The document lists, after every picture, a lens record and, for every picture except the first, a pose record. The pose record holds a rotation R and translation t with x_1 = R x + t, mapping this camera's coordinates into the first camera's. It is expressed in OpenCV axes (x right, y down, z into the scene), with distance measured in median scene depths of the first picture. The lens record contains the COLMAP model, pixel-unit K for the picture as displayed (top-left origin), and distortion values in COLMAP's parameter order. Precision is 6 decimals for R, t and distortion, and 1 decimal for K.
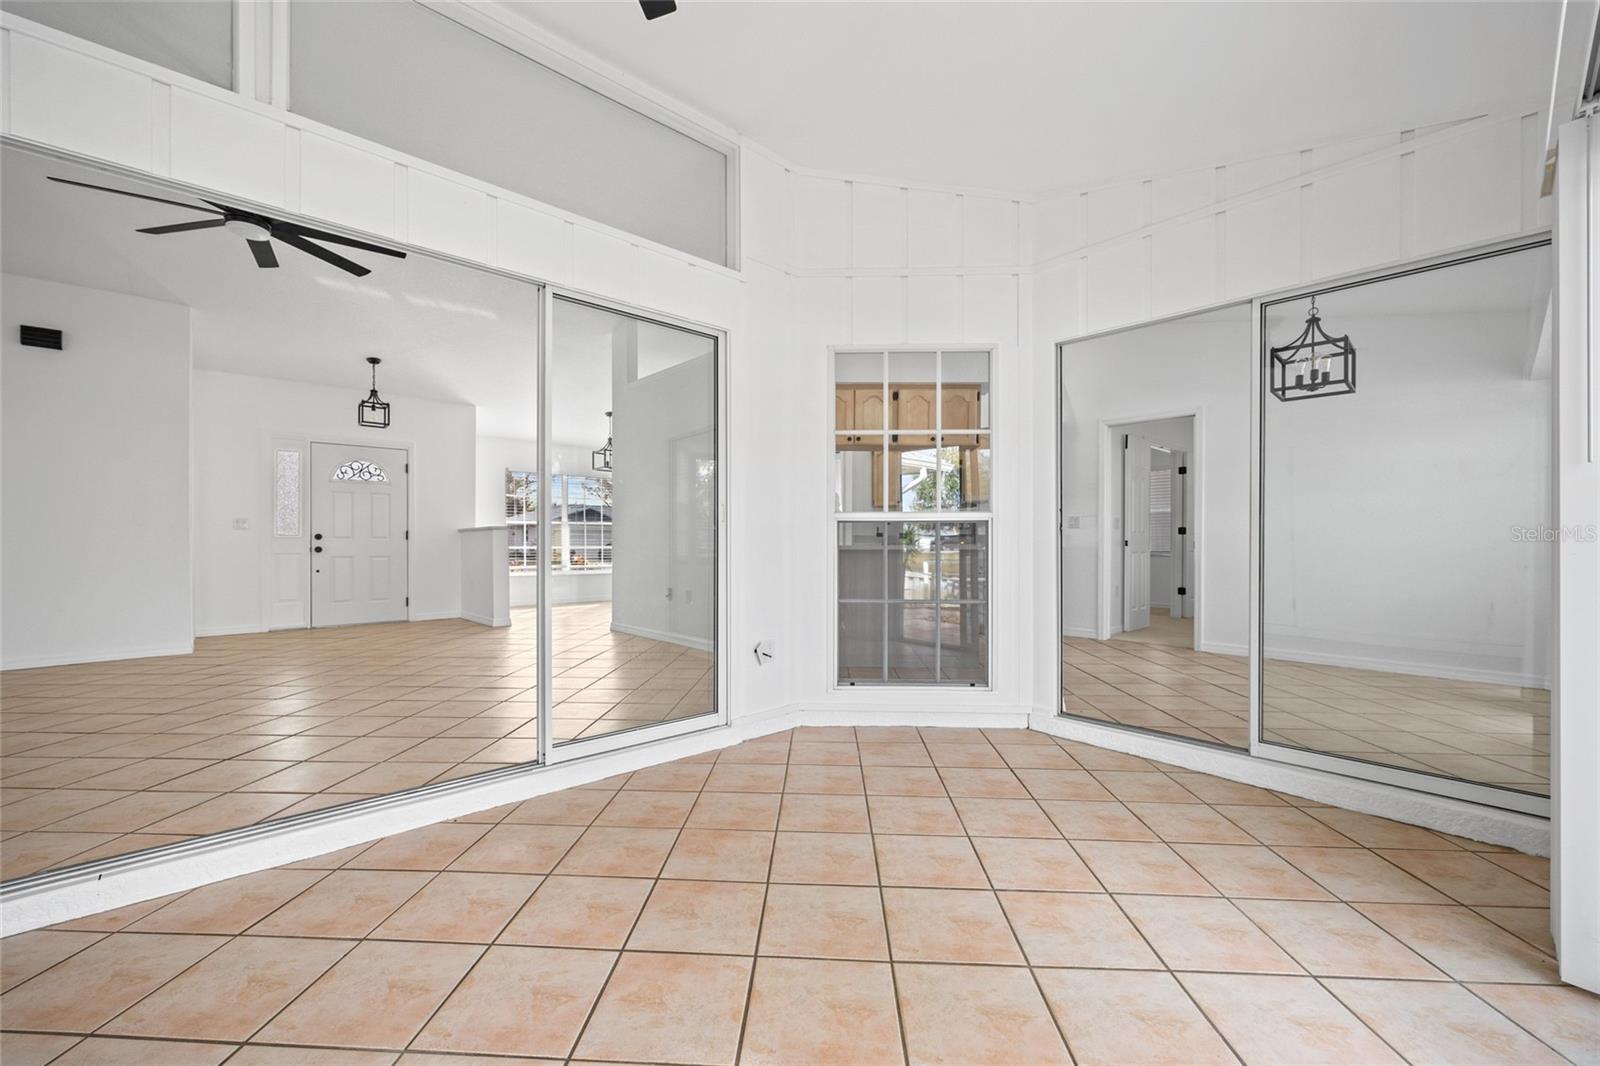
lens RADIAL K [[638.2, 0, 784.2], [0, 638.2, 556.2], [0, 0, 1]] dist [0.001216, 0.000084]
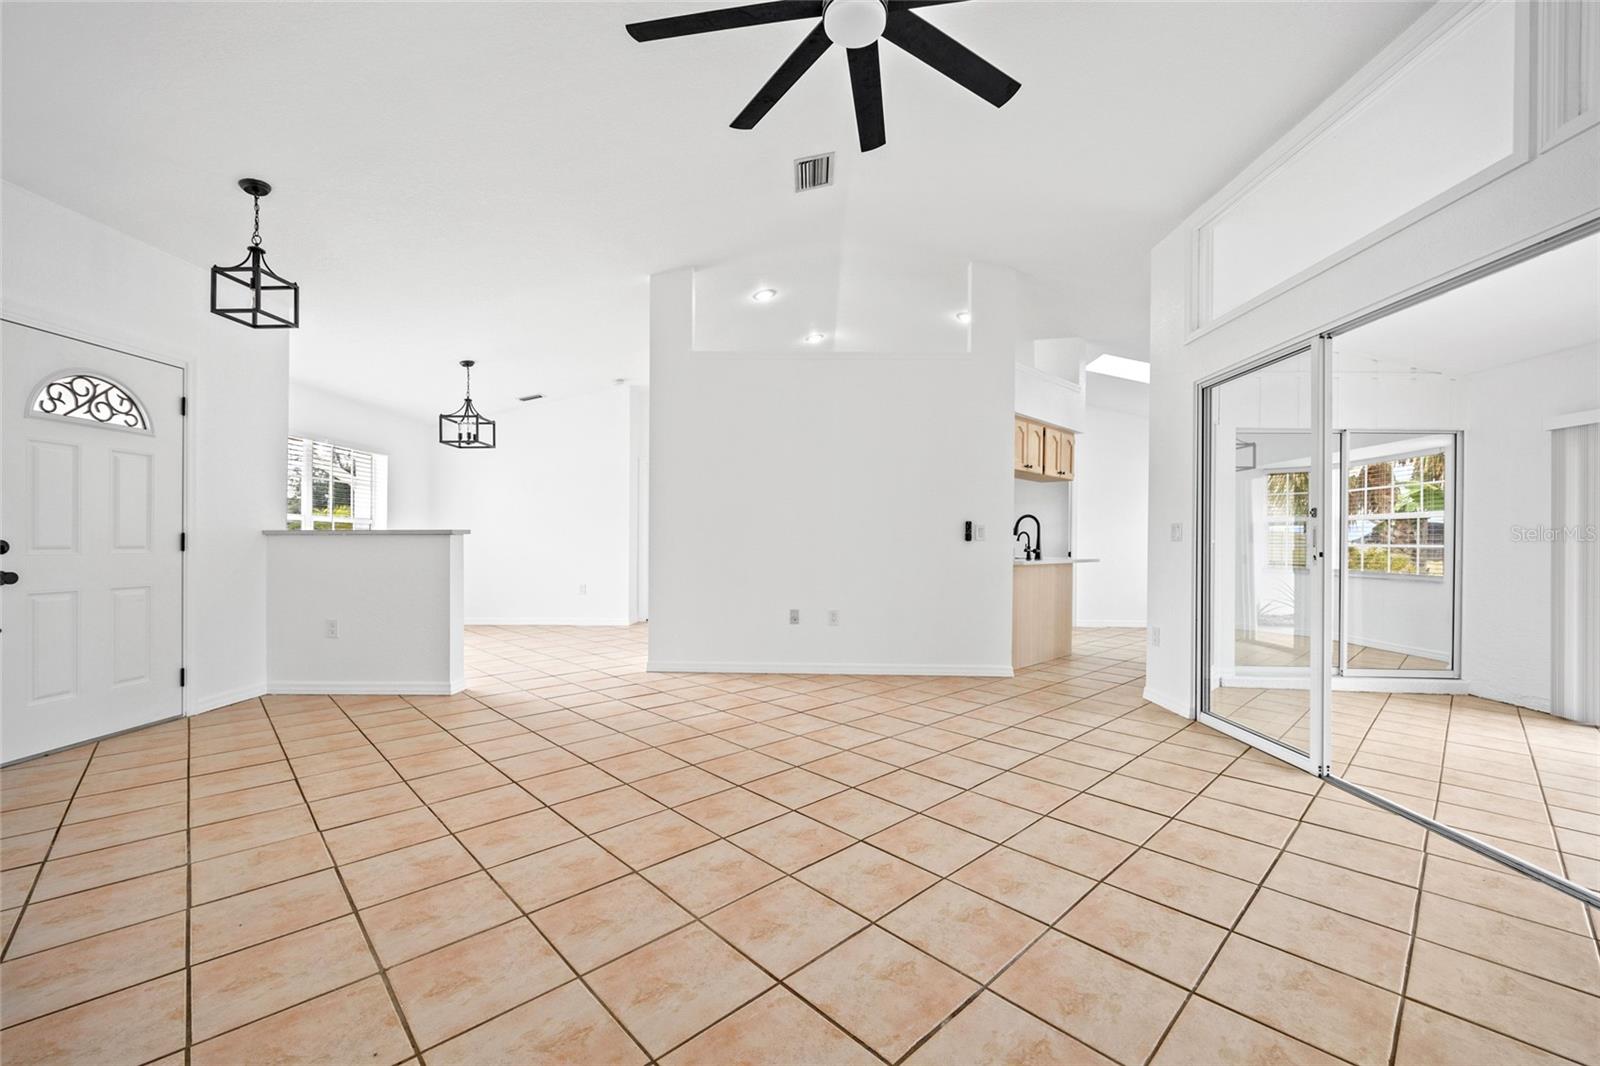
lens RADIAL K [[656.1, 0, 798.0], [0, 656.1, 542.1], [0, 0, 1]] dist [-0.000388, -0.000186]
pose [[0.680586, 0.004627, 0.732653, -0.667660], [0.007871, 0.999876, -0.013627, -0.023321], [-0.732626, 0.015041, 0.680466, 0.326074]]
